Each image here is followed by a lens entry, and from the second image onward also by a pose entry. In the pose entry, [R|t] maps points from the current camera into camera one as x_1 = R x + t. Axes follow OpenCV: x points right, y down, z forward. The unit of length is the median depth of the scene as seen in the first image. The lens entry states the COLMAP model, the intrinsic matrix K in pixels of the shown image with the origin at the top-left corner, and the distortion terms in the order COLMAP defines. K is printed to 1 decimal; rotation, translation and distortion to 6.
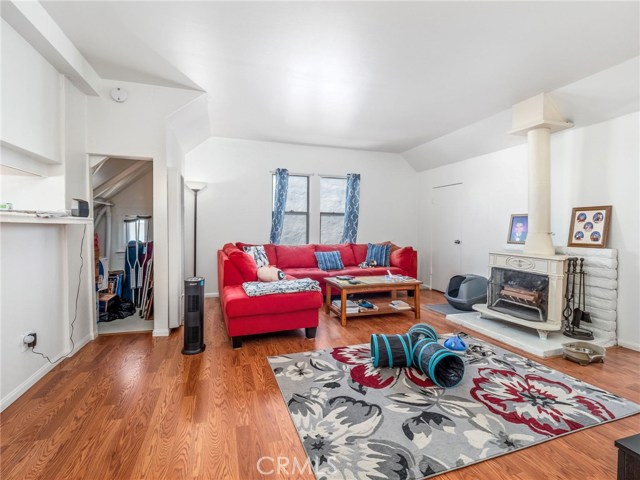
lens RADIAL K [[303.7, 0, 318.1], [0, 303.7, 233.6], [0, 0, 1]] dist [0.013213, -0.011944]
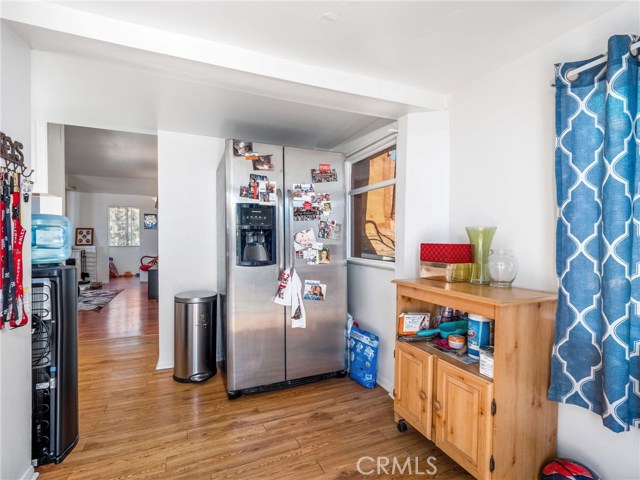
lens RADIAL K [[305.2, 0, 316.6], [0, 305.2, 239.0], [0, 0, 1]] dist [-0.000123, -0.000183]
pose [[-0.082536, -0.009624, 0.996542, -1.727956], [0.019902, 0.999738, 0.011303, 0.003689], [-0.996389, 0.020766, -0.082322, -0.618636]]
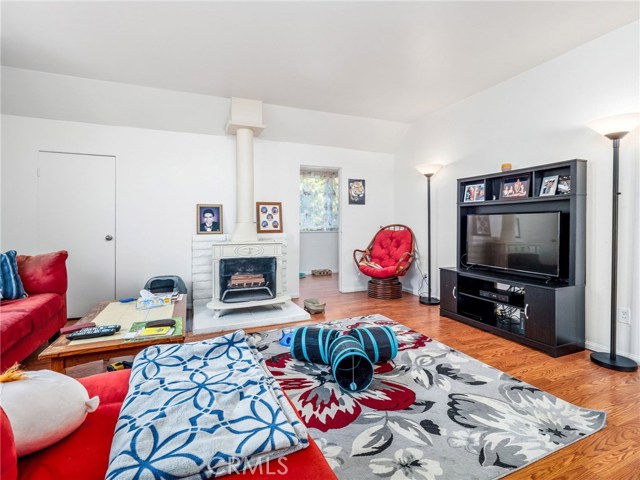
lens RADIAL K [[307.2, 0, 316.0], [0, 307.2, 224.5], [0, 0, 1]] dist [-0.000856, -0.001169]
pose [[-0.072241, -0.009771, 0.997339, -0.505027], [0.022472, 0.999682, 0.011421, -0.001908], [-0.997134, 0.023237, -0.071999, 0.998927]]
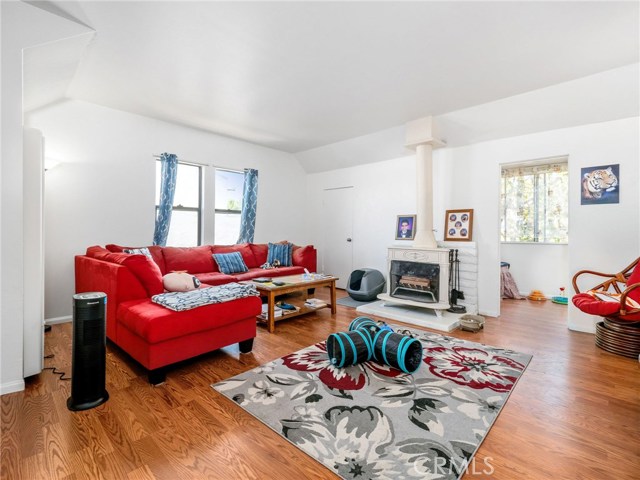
lens RADIAL K [[303.7, 0, 318.1], [0, 303.7, 233.6], [0, 0, 1]] dist [0.013213, -0.011944]
pose [[0.882119, -0.003971, 0.471009, -0.270772], [0.008865, 0.999927, -0.008173, 0.020985], [-0.470943, 0.011385, 0.882090, 0.159016]]
